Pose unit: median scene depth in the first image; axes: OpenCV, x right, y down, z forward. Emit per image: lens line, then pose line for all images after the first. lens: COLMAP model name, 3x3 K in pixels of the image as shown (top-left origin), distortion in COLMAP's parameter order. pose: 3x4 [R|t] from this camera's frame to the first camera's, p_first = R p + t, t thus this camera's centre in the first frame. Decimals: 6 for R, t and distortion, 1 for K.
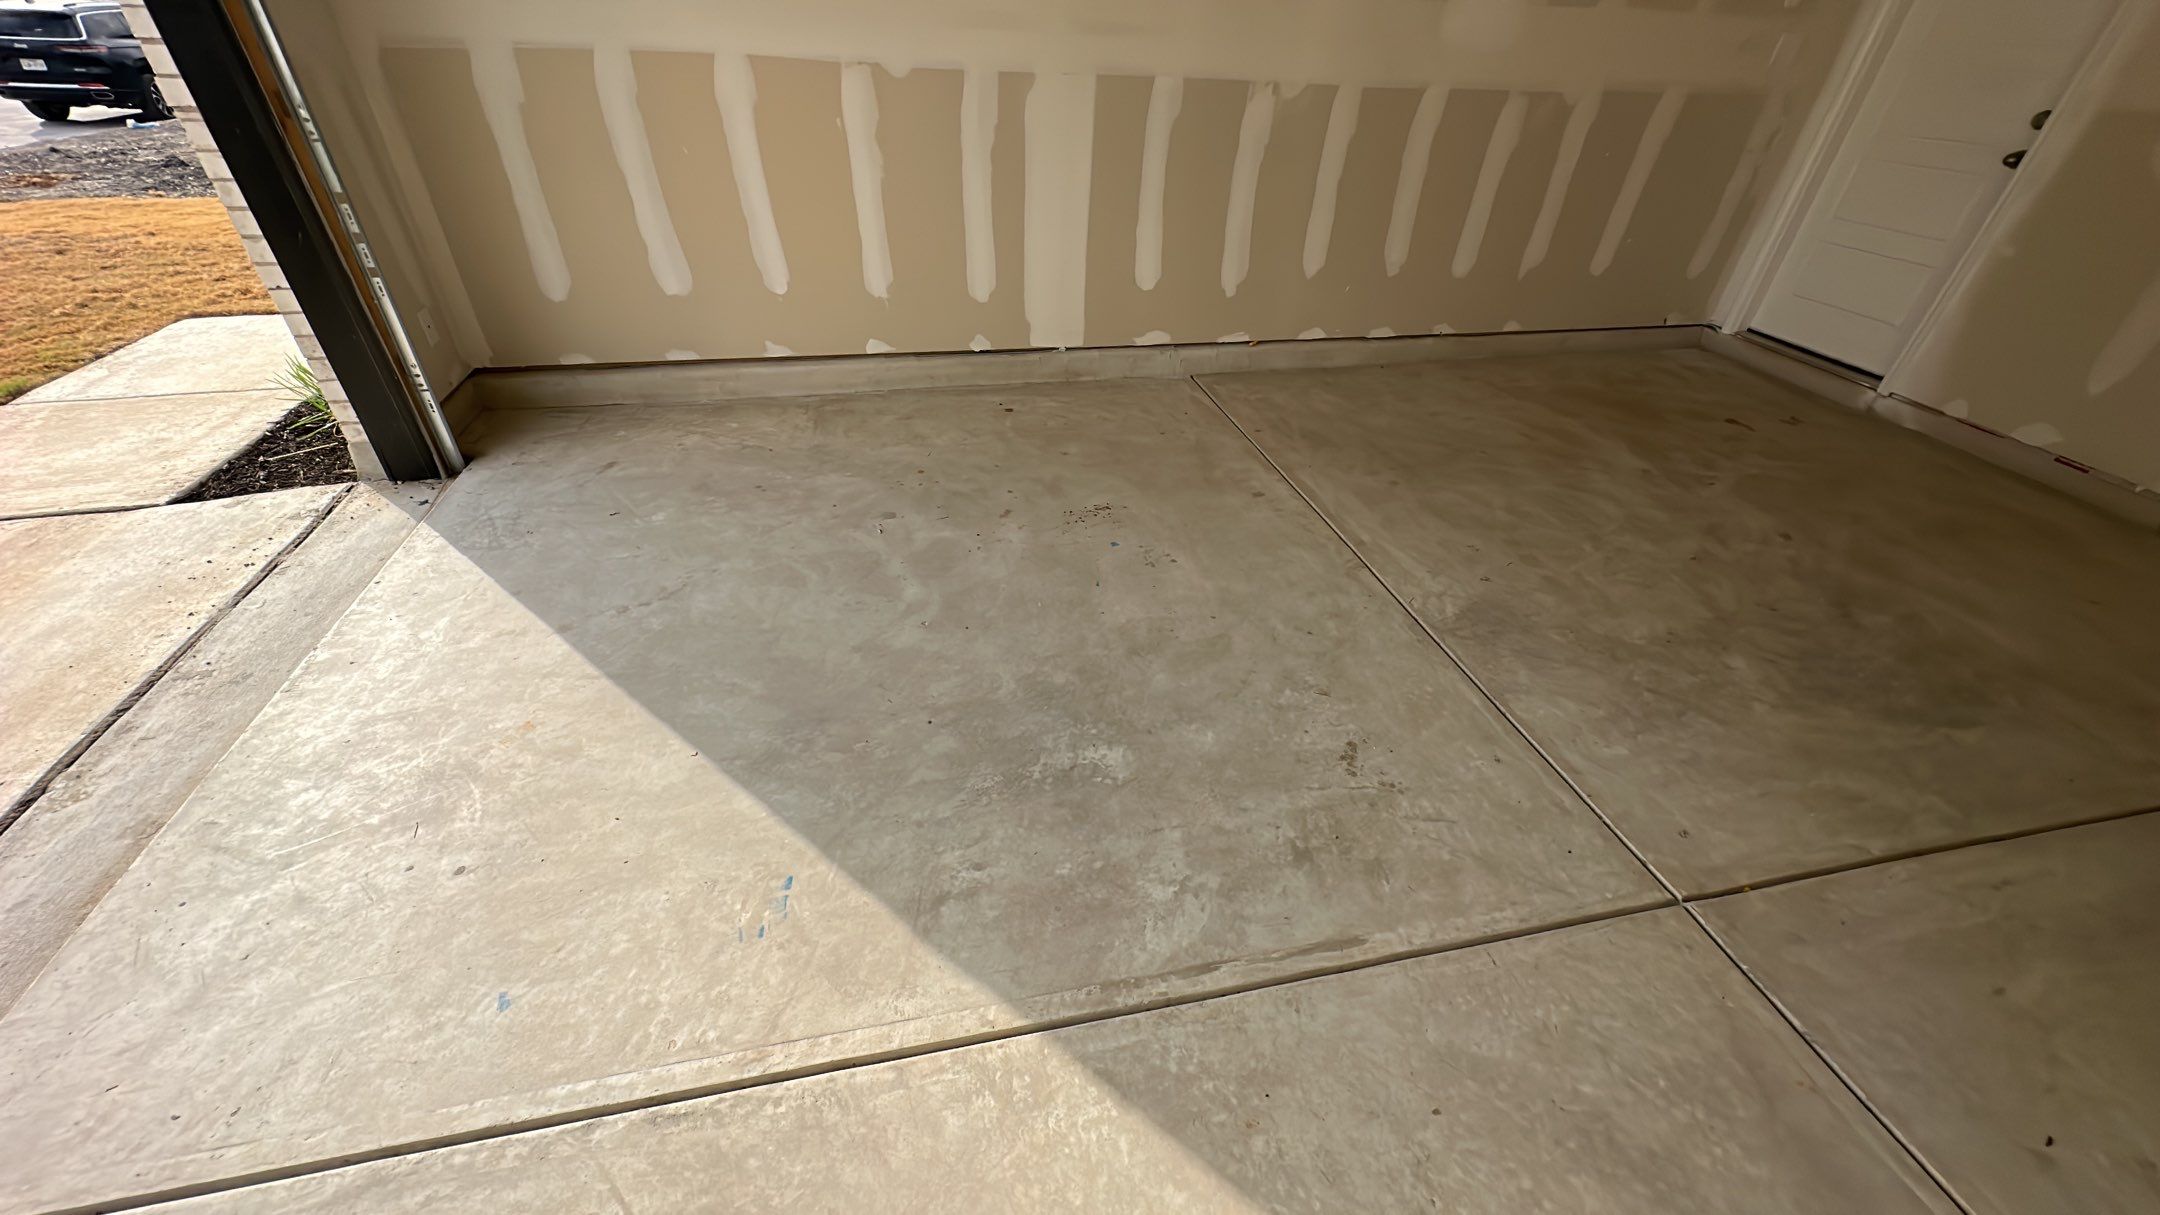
lens RADIAL K [[820.0, 0, 1078.9], [0, 820.0, 609.6], [0, 0, 1]] dist [-0.002768, 0.000014]
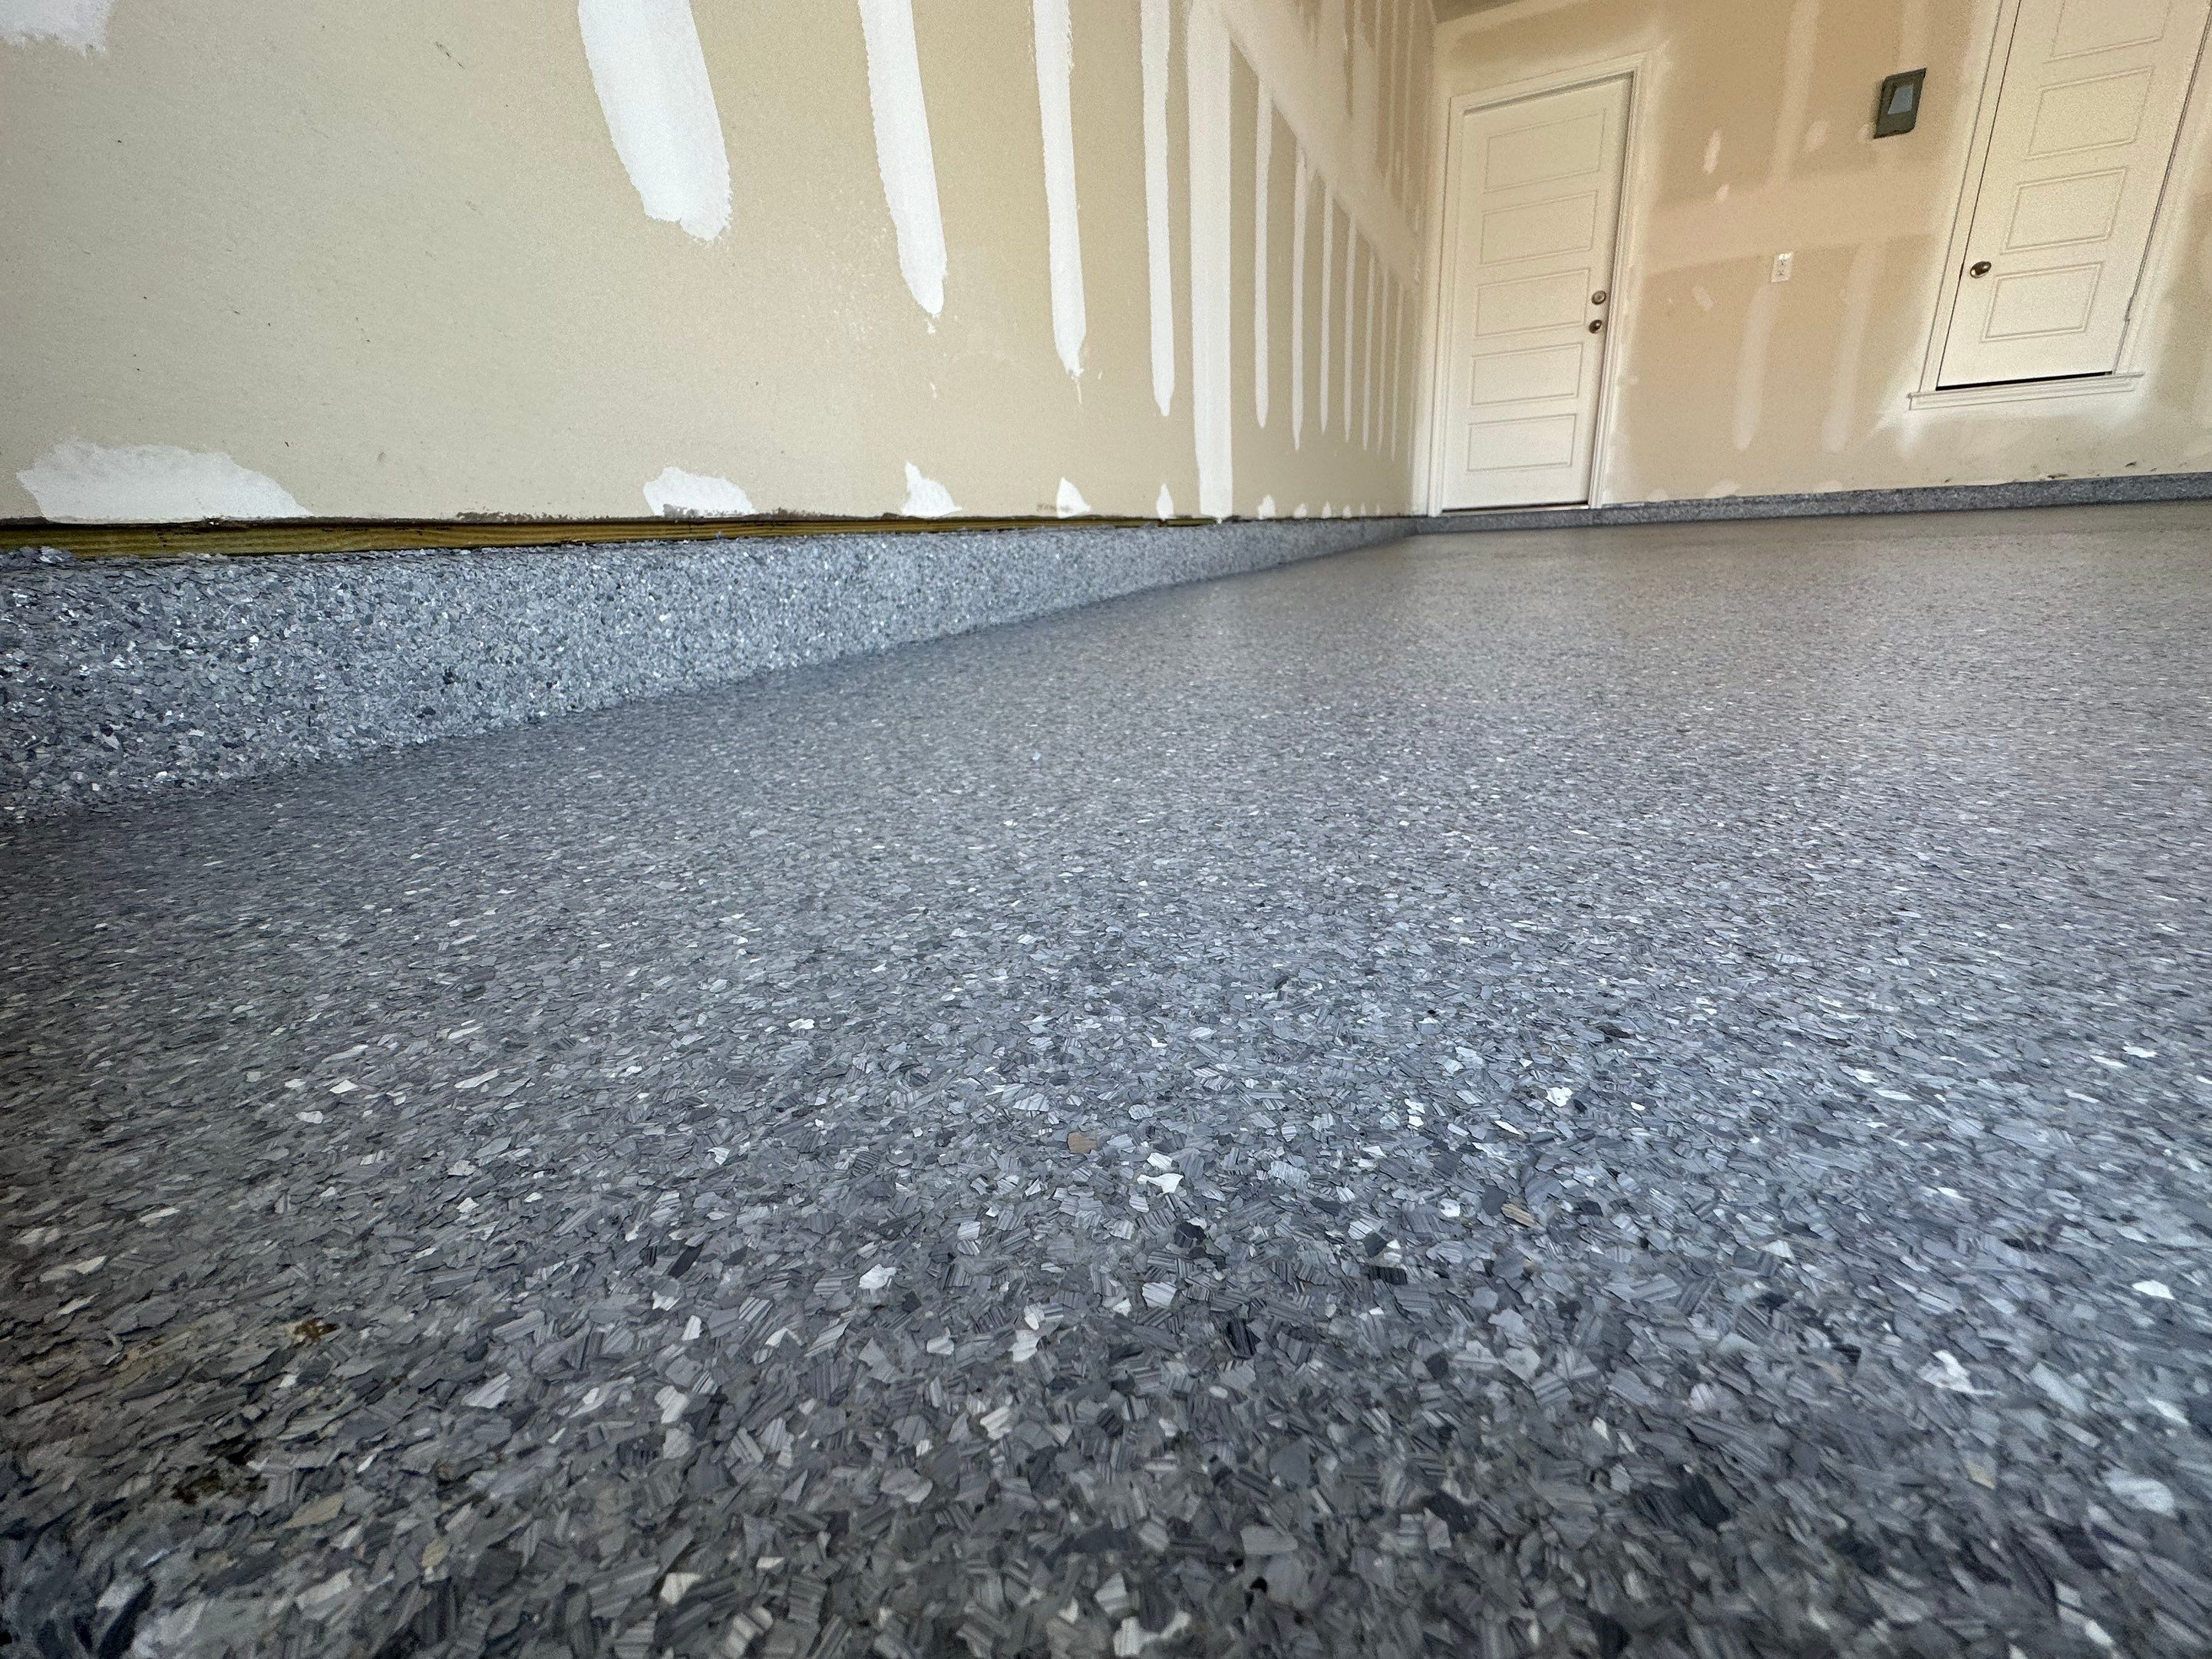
lens RADIAL K [[891.0, 0, 1106.0], [0, 891.0, 829.5], [0, 0, 1]] dist [-0.005018, 0.000850]
pose [[0.609255, -0.308458, 0.730522, -0.659635], [0.523393, 0.848492, -0.078239, -0.152271], [-0.595709, 0.430018, 0.678392, 0.830063]]
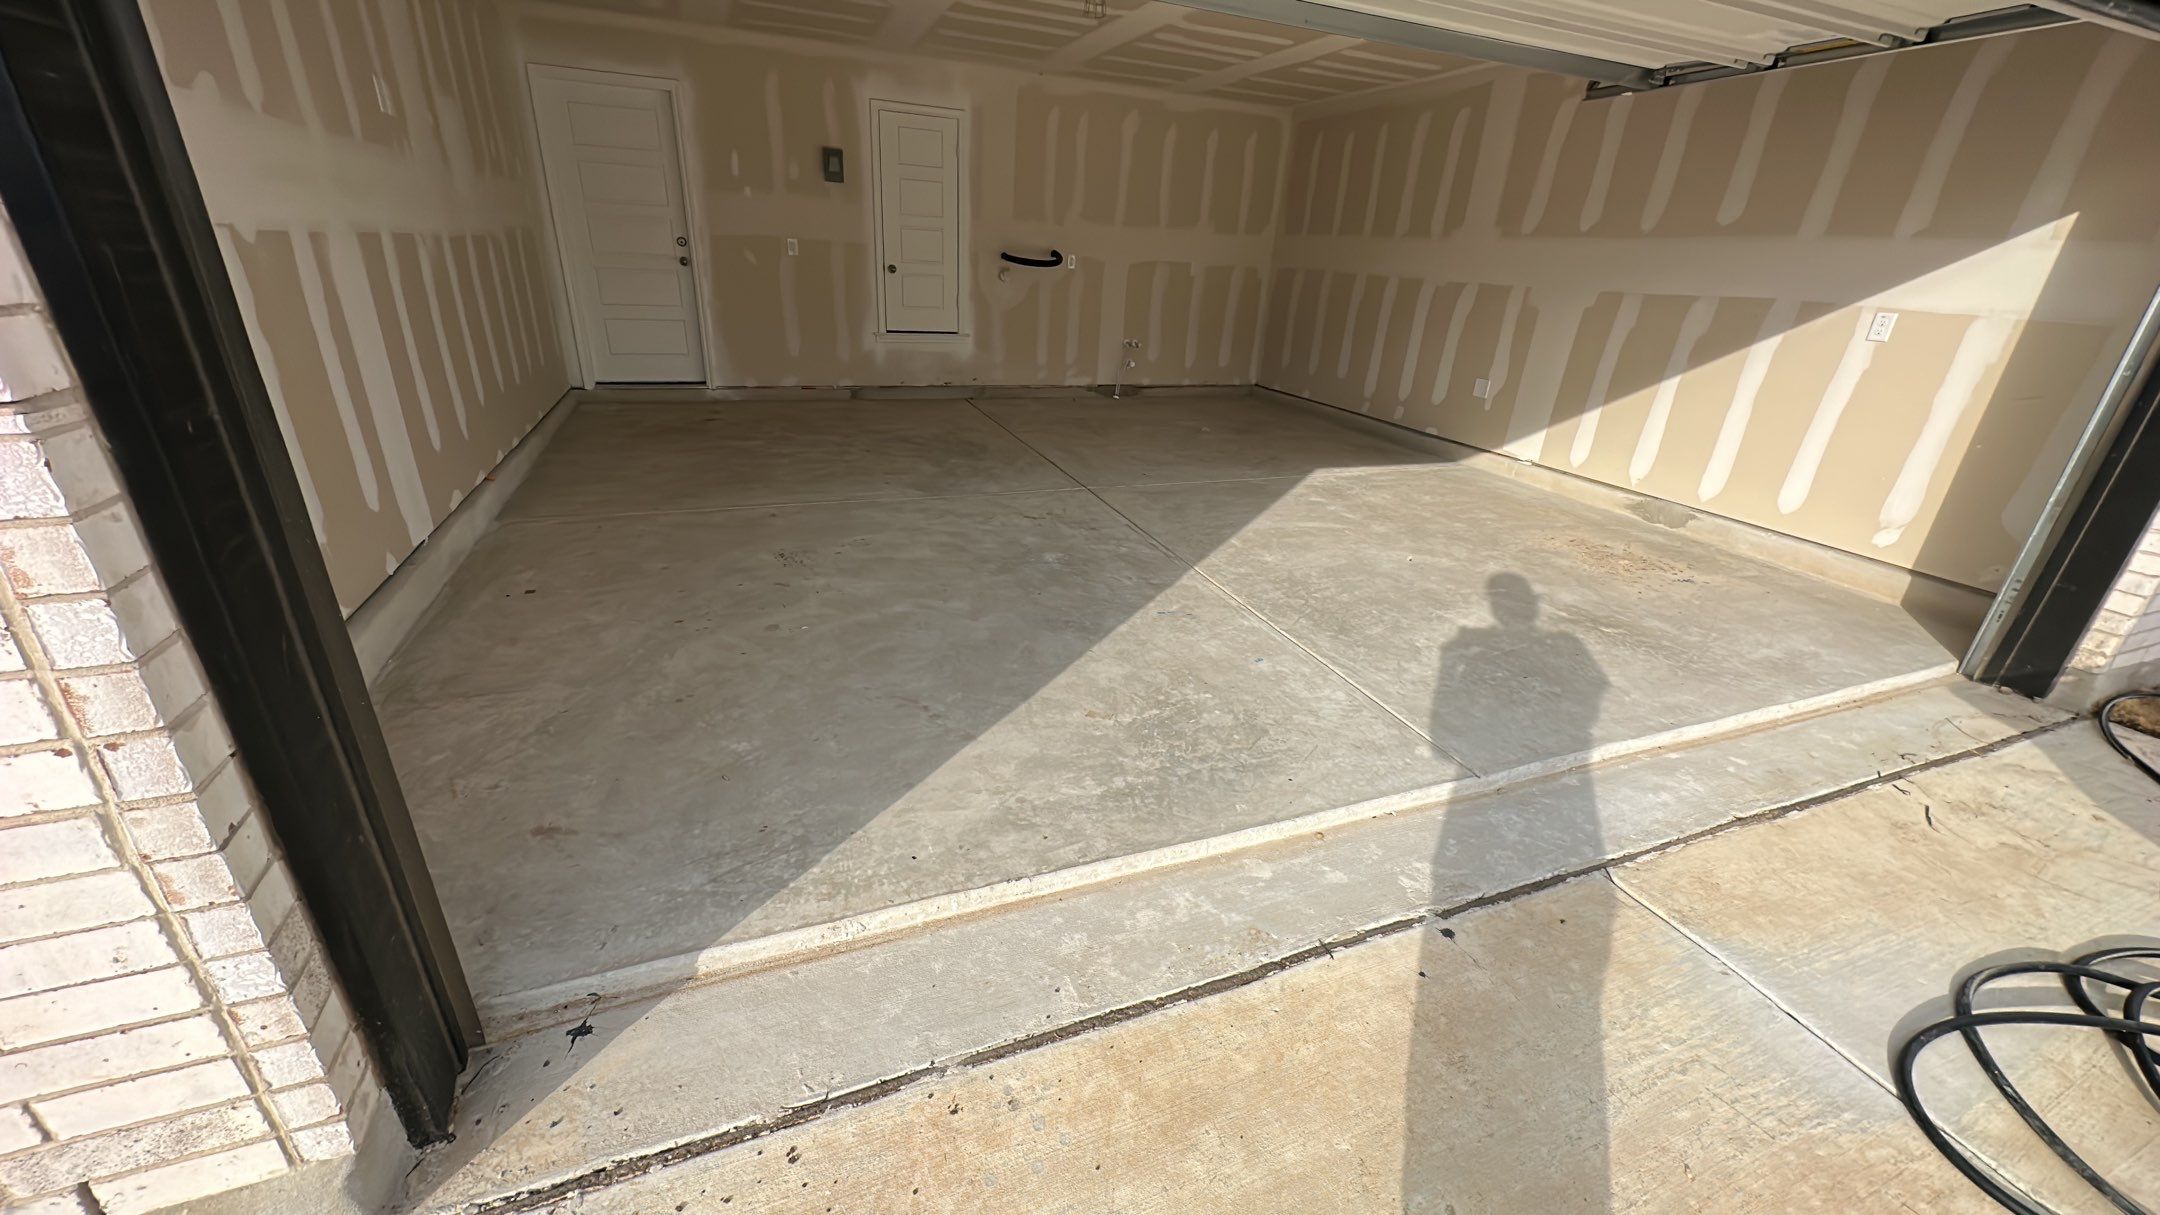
lens RADIAL K [[820.0, 0, 1078.9], [0, 820.0, 609.6], [0, 0, 1]] dist [-0.002768, 0.000014]
pose [[-0.163846, -0.431771, 0.886977, -1.018682], [0.532397, 0.718240, 0.447978, -0.328633], [-0.830487, 0.545623, 0.112193, 0.458668]]
